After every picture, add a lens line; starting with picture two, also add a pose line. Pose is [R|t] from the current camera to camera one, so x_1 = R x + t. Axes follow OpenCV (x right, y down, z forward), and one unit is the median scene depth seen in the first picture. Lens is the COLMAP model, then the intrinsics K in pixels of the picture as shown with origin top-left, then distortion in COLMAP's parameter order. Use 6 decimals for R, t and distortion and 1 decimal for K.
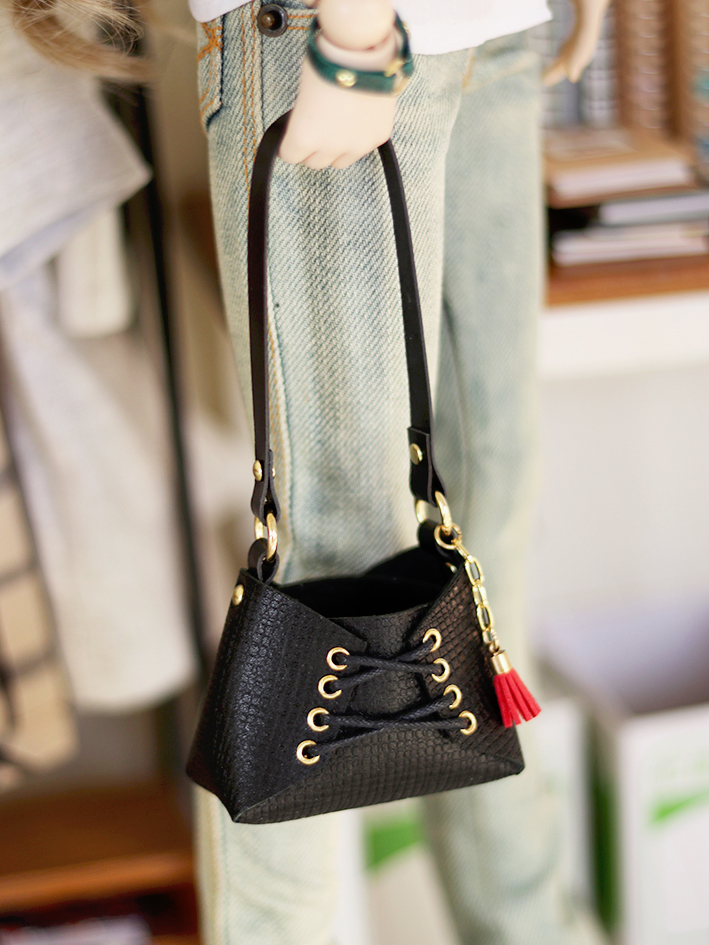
lens RADIAL K [[2776.9, 0, 353.3], [0, 2776.9, 473.3], [0, 0, 1]] dist [-0.069689, 0.000000]
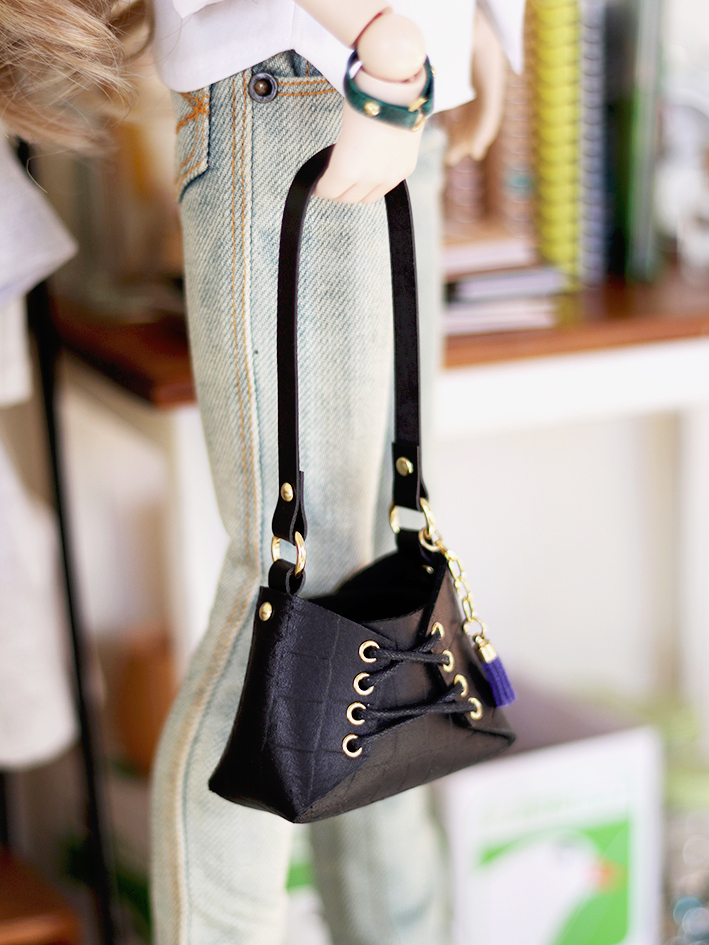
lens RADIAL K [[2776.9, 0, 357.0], [0, 2776.9, 472.5], [0, 0, 1]] dist [-0.069689, 0.000000]
pose [[0.974908, -0.019894, 0.221716, -0.229895], [0.036469, 0.996816, -0.070914, 0.064489], [-0.219599, 0.077221, 0.972529, -0.059494]]
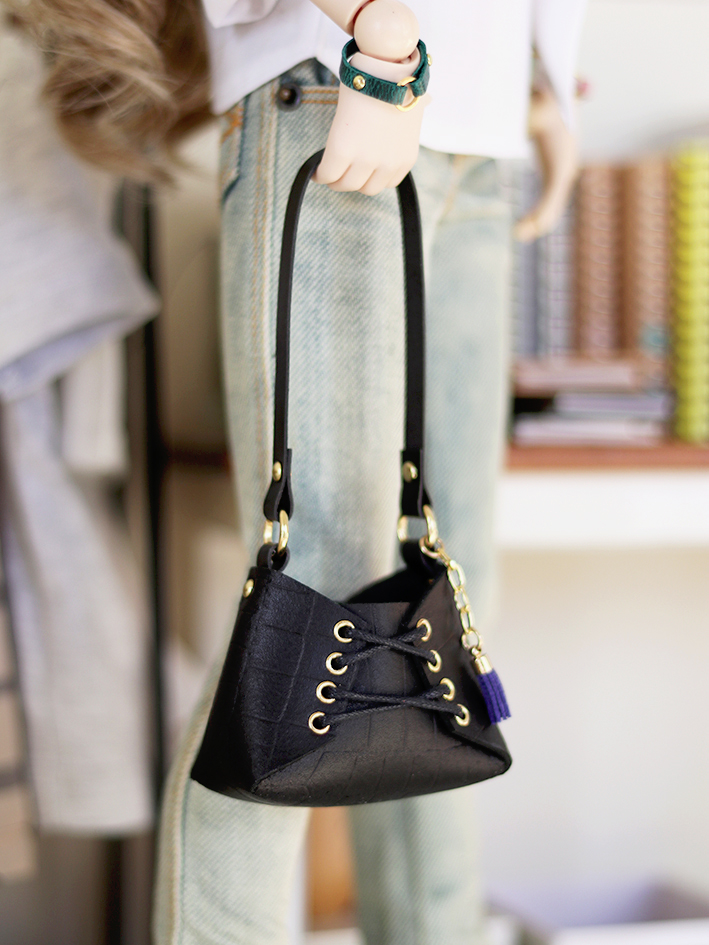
lens RADIAL K [[2776.9, 0, 354.1], [0, 2776.9, 472.9], [0, 0, 1]] dist [-0.069689, 0.000000]
pose [[0.997494, 0.067095, 0.022458, -0.017128], [-0.057769, 0.955582, -0.289009, 0.304197], [-0.040852, 0.286987, 0.957063, -0.055052]]
